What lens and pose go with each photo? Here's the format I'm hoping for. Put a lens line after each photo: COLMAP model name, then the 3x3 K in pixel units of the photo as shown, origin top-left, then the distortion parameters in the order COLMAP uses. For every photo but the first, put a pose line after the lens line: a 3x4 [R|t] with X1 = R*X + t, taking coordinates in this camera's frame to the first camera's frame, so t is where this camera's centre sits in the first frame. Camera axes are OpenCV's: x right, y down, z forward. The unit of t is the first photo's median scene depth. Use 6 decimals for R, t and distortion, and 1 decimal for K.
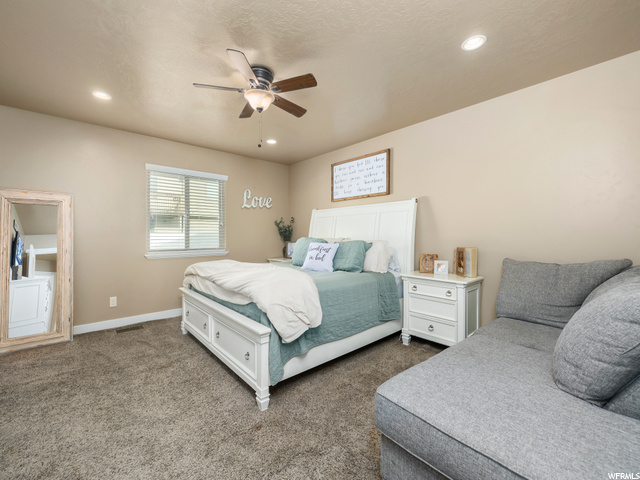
lens RADIAL K [[273.1, 0, 314.8], [0, 273.1, 237.5], [0, 0, 1]] dist [0.002343, -0.000569]
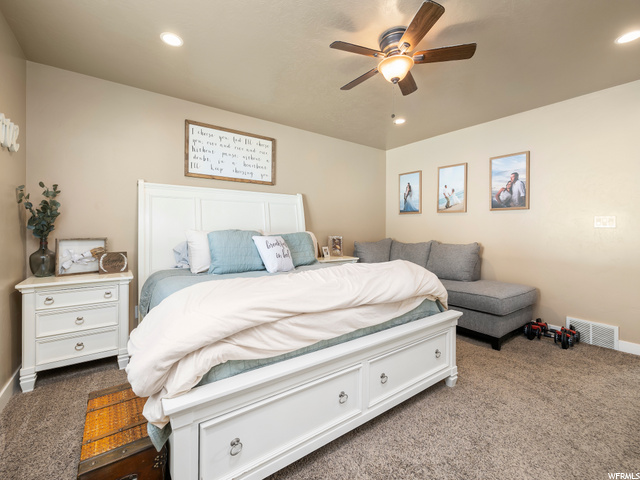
lens RADIAL K [[273.1, 0, 314.2], [0, 273.1, 234.4], [0, 0, 1]] dist [0.002343, -0.000569]
pose [[0.105346, -0.027673, 0.994050, -0.648056], [-0.001145, 0.999609, 0.027949, -0.007060], [-0.994435, -0.004082, 0.105274, 0.692820]]
